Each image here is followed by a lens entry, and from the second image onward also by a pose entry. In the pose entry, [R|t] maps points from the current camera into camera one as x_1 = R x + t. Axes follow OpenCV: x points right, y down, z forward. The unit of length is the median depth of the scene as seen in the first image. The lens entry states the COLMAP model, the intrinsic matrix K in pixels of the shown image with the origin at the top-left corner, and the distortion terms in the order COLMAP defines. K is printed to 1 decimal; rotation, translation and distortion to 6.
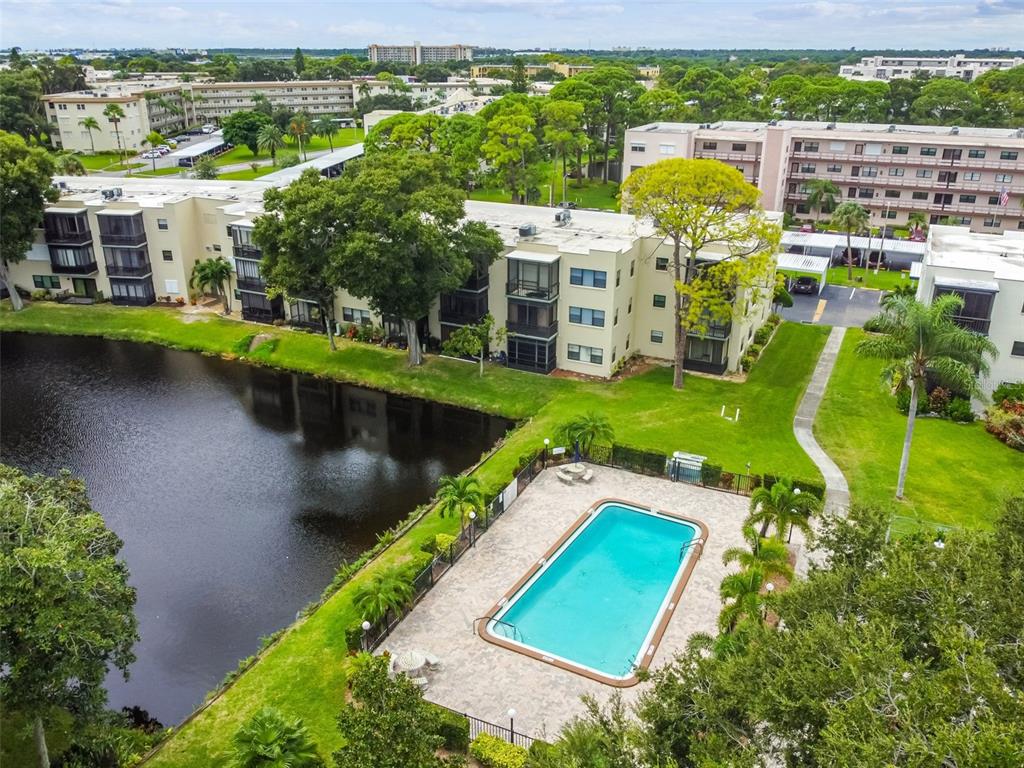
lens RADIAL K [[775.9, 0, 512.0], [0, 775.9, 384.0], [0, 0, 1]] dist [0.001697, 0.001882]
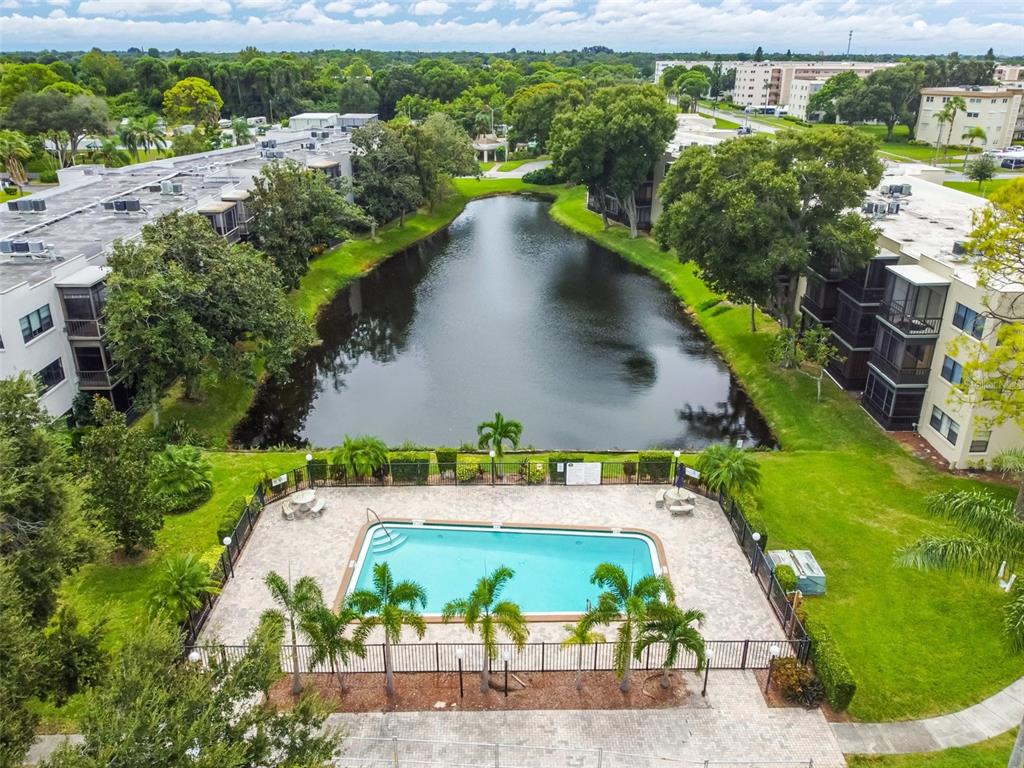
lens RADIAL K [[775.9, 0, 512.0], [0, 775.9, 384.0], [0, 0, 1]] dist [0.001697, 0.001882]
pose [[0.456139, 0.343154, -0.821086, 0.471788], [-0.343198, 0.919122, 0.193469, -0.072629], [0.821068, 0.193546, 0.537018, 0.288841]]
